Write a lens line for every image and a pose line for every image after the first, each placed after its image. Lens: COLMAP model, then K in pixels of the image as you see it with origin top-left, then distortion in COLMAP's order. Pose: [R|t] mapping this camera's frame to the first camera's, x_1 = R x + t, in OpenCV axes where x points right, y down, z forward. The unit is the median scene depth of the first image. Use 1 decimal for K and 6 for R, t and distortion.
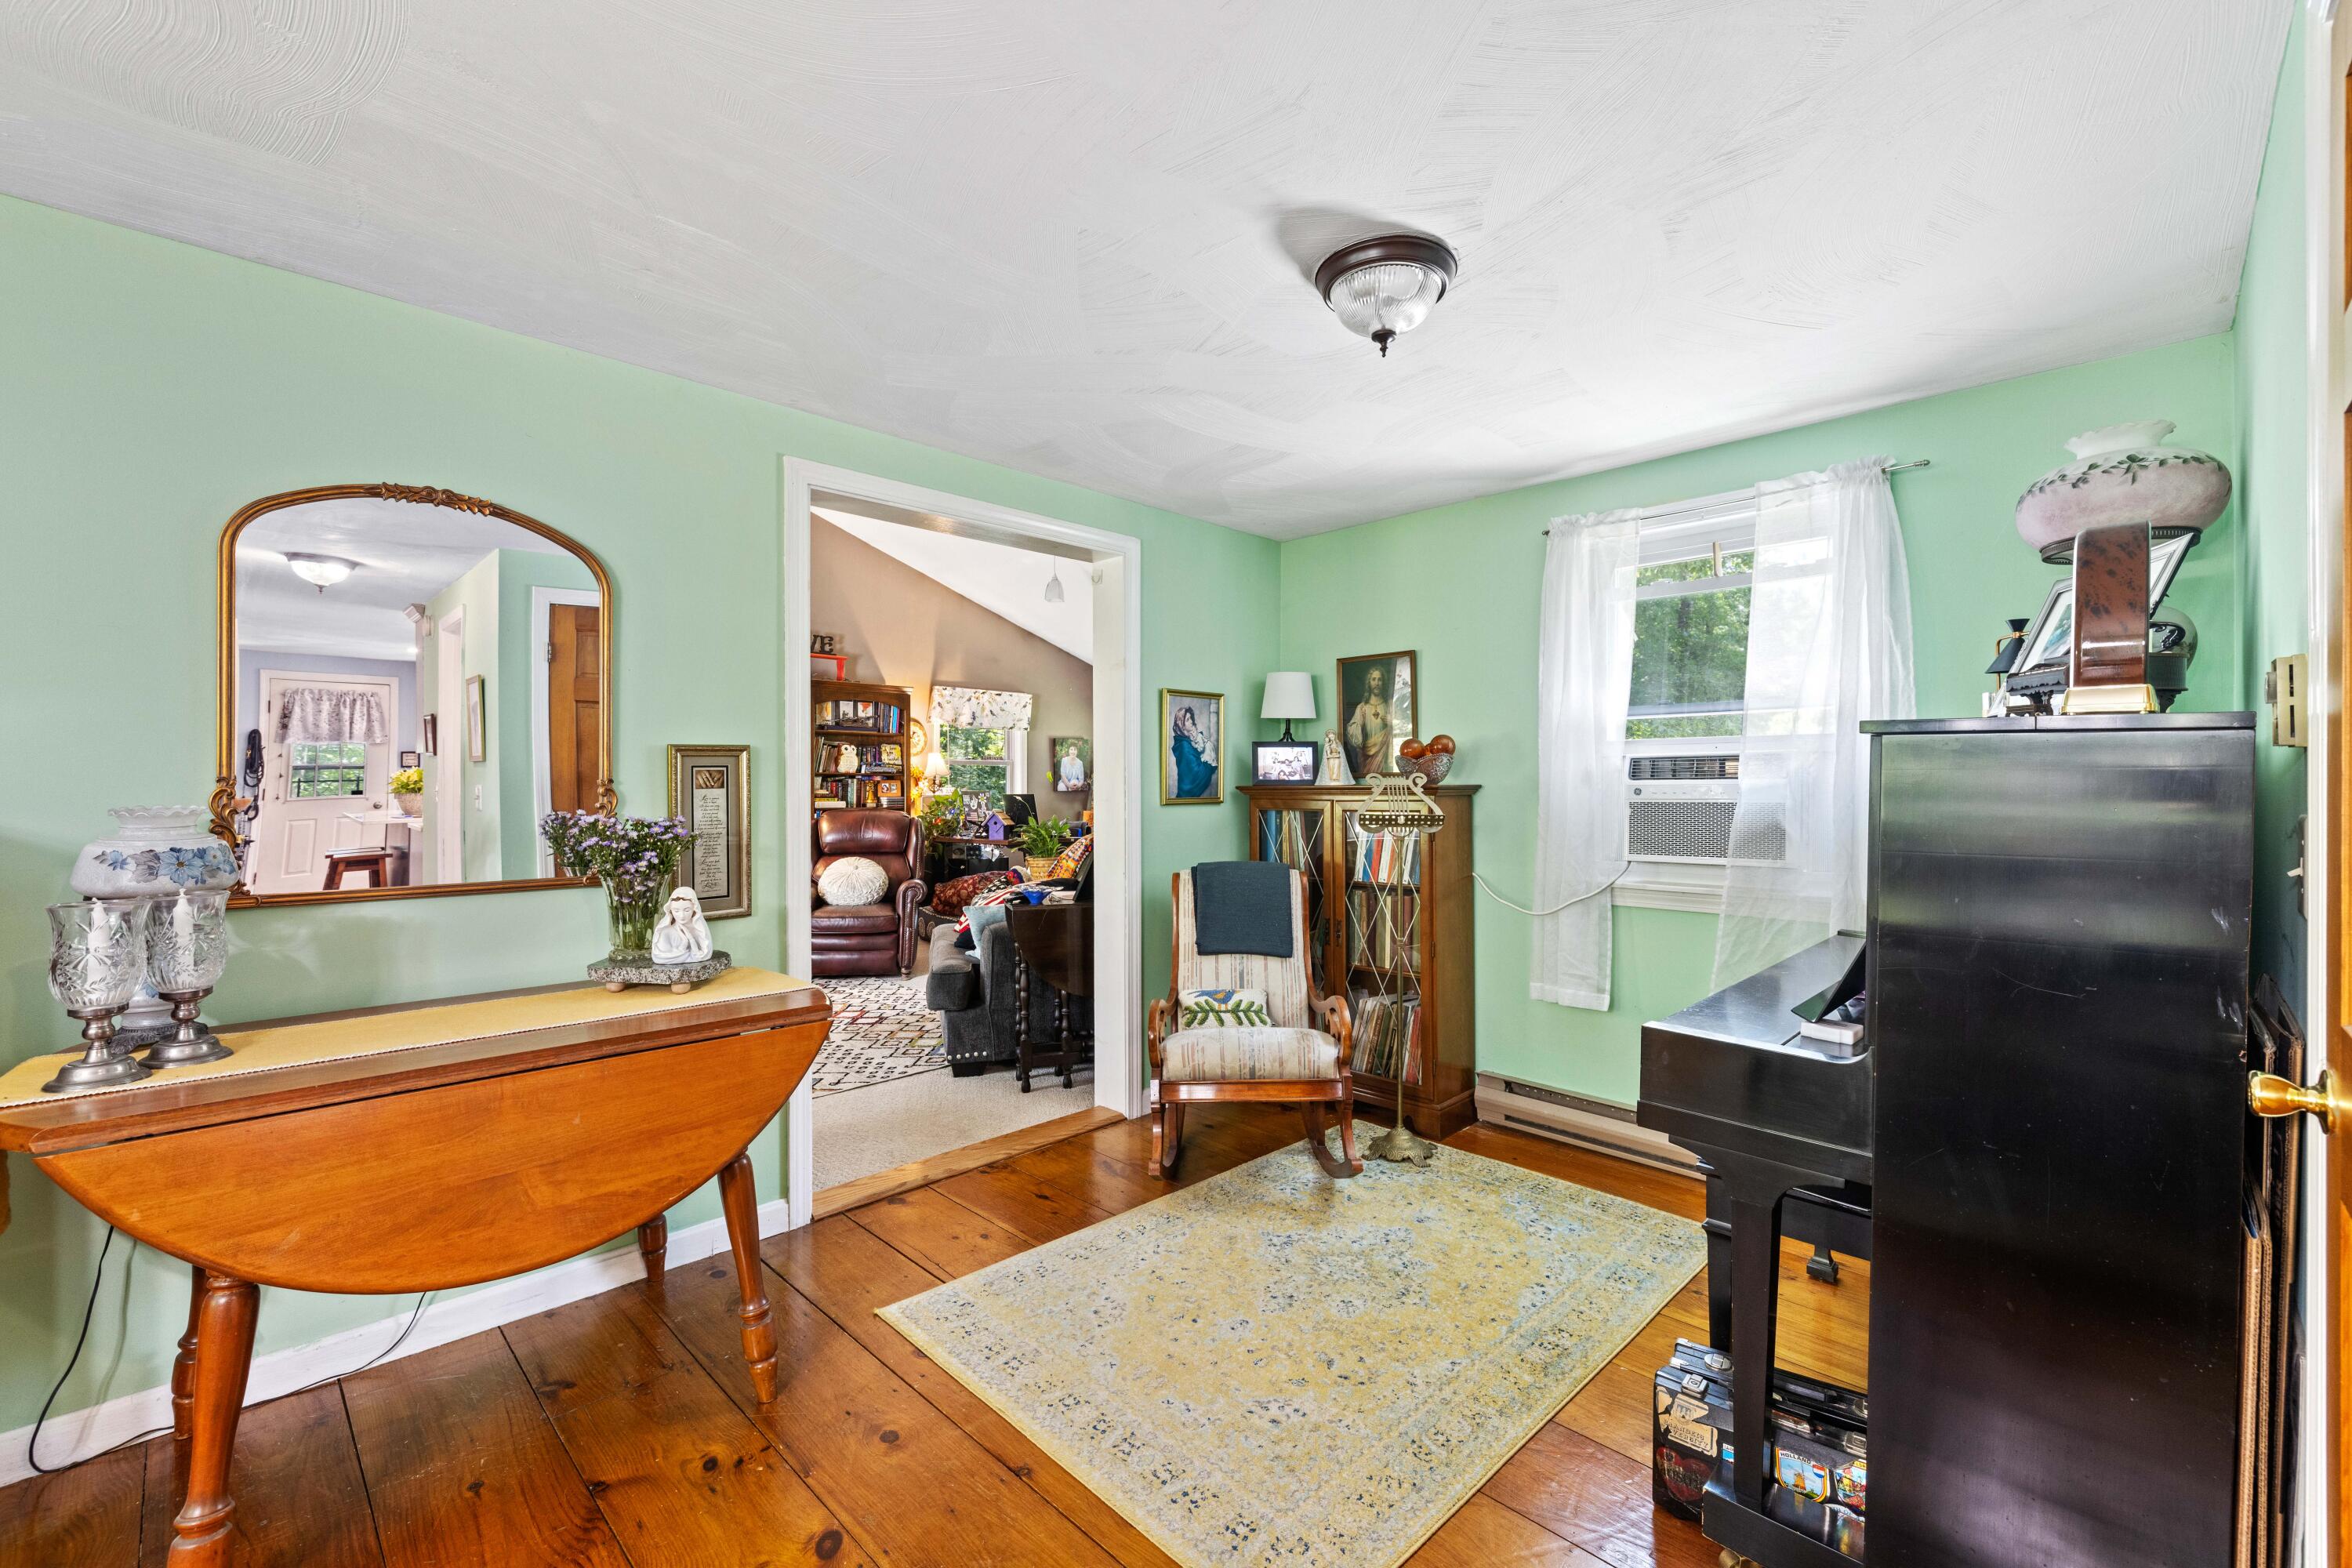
lens RADIAL K [[989.9, 0, 1185.0], [0, 989.9, 785.5], [0, 0, 1]] dist [0.000355, 0.000394]
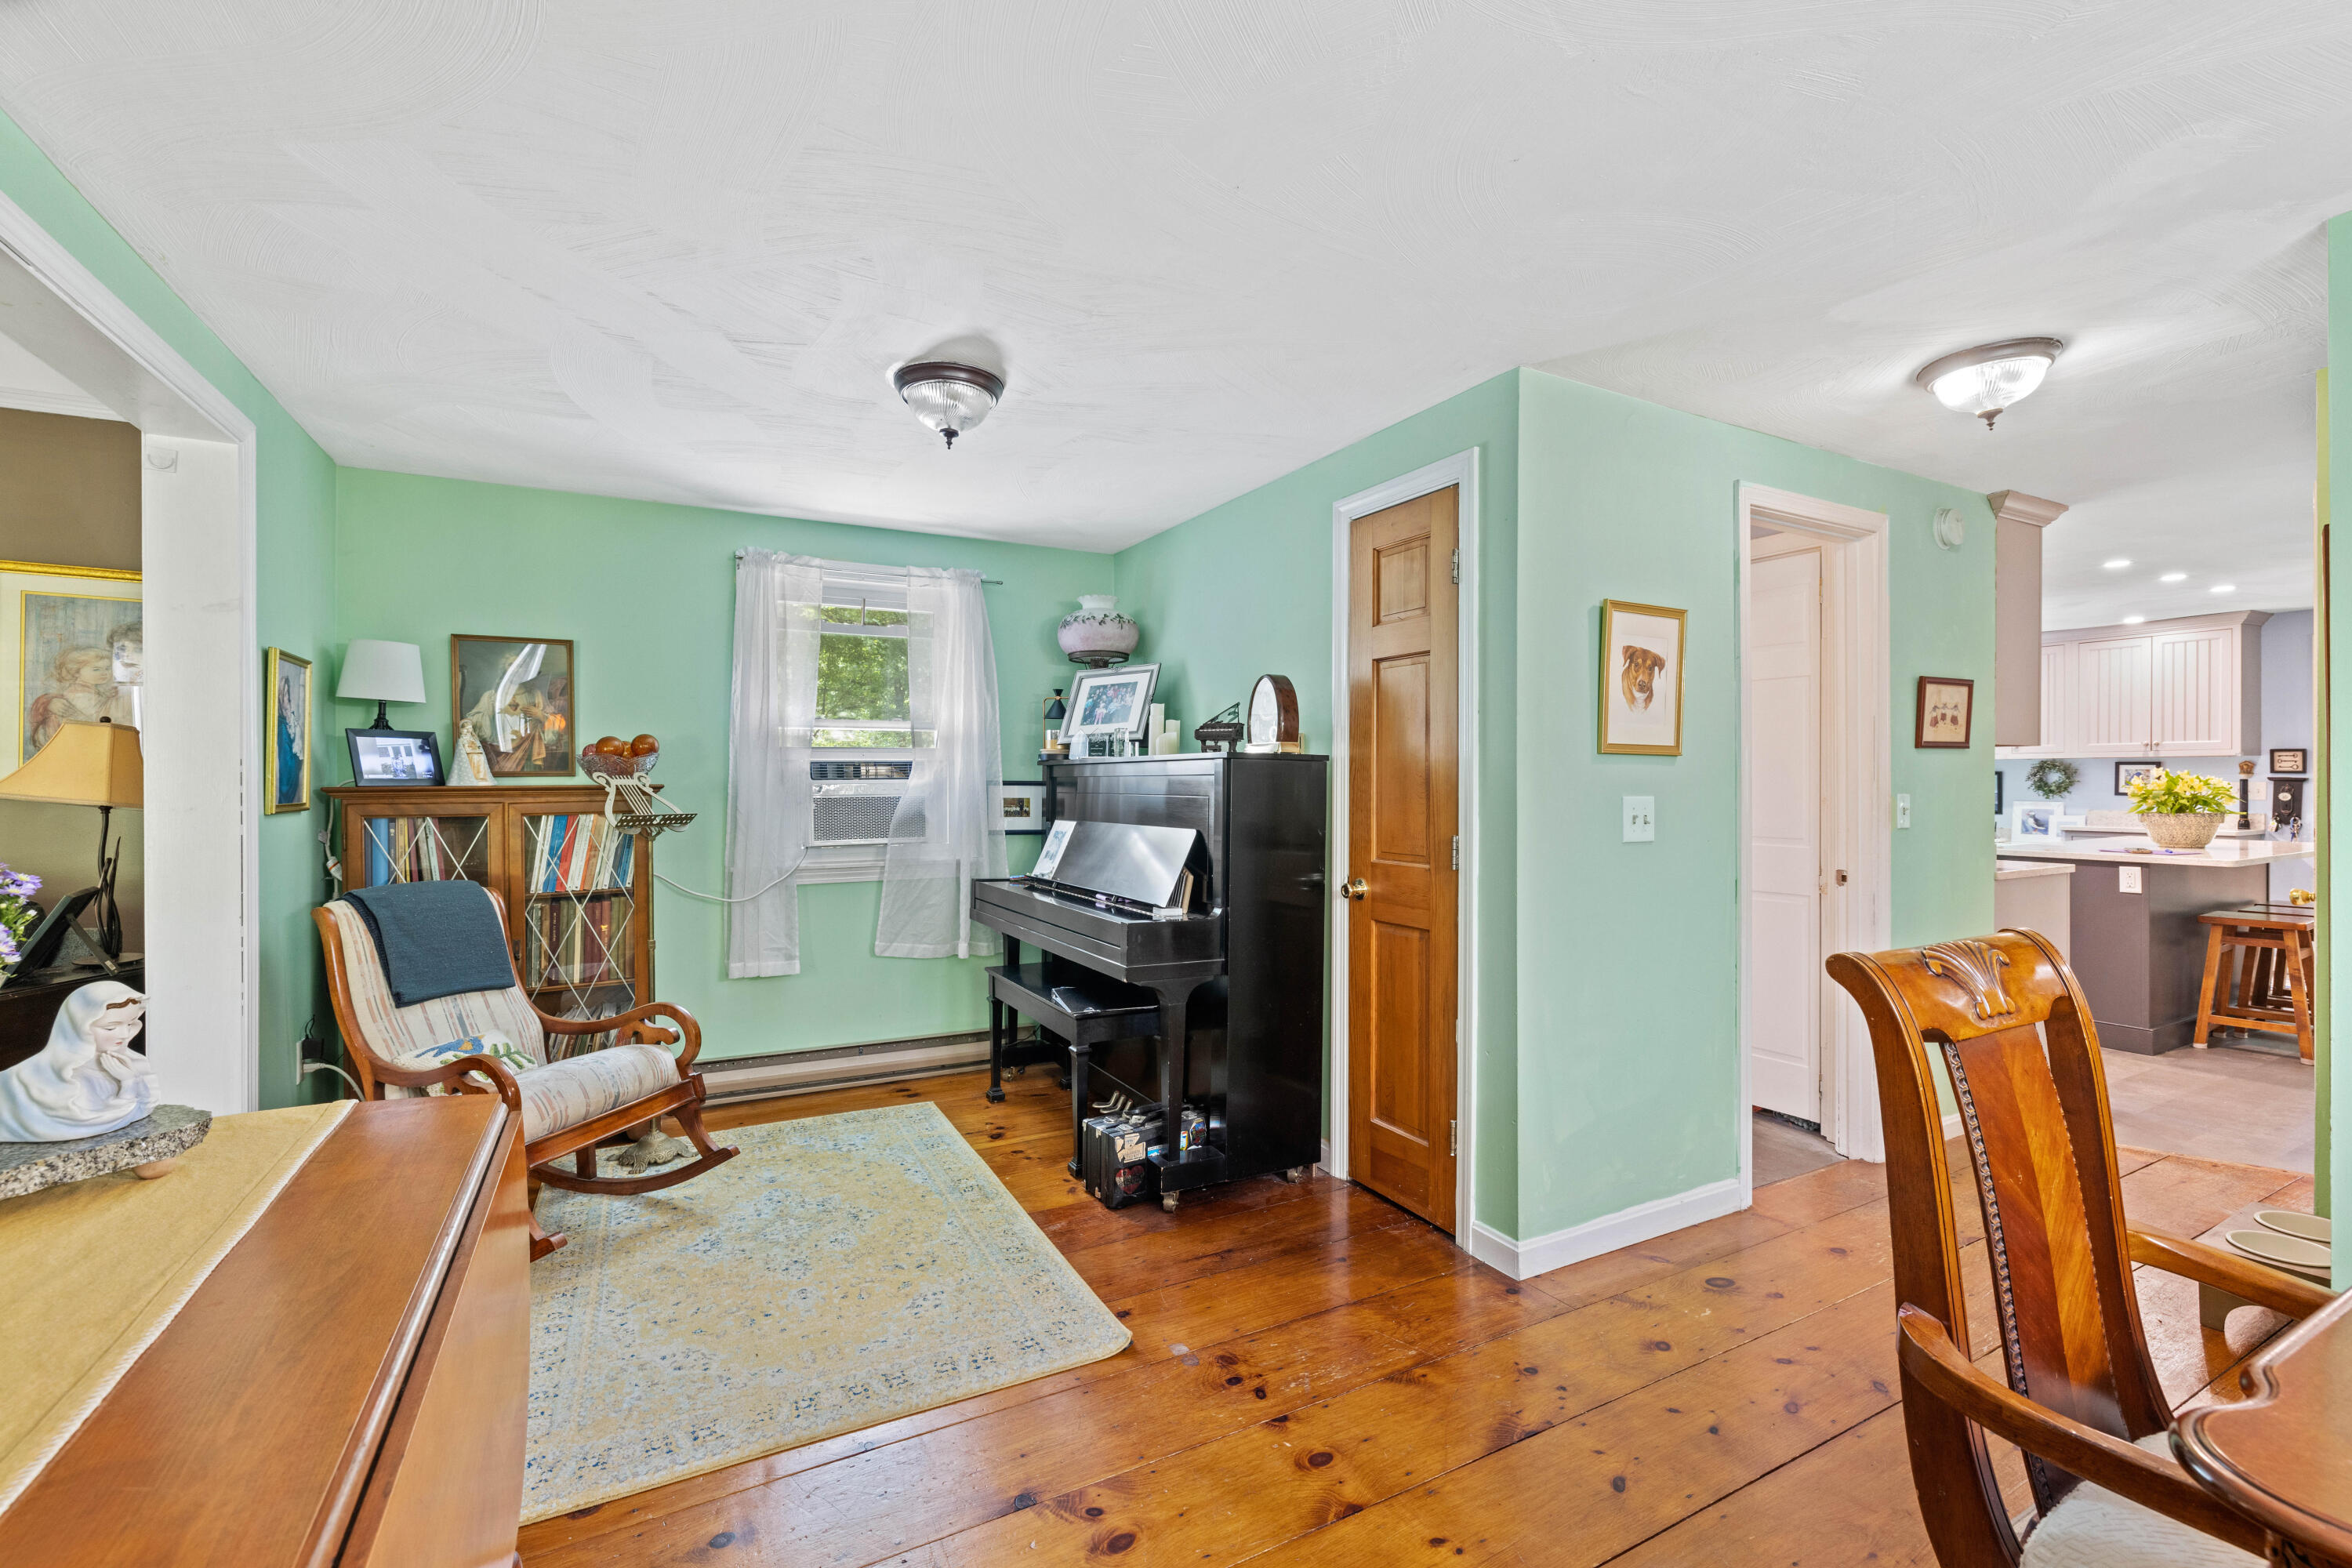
lens RADIAL K [[989.9, 0, 1186.7], [0, 989.9, 786.7], [0, 0, 1]] dist [0.000355, 0.000394]
pose [[0.283317, -0.004593, 0.959015, -0.593943], [0.004496, 0.999984, 0.003461, 0.000628], [-0.959016, 0.003331, 0.283333, 0.215429]]
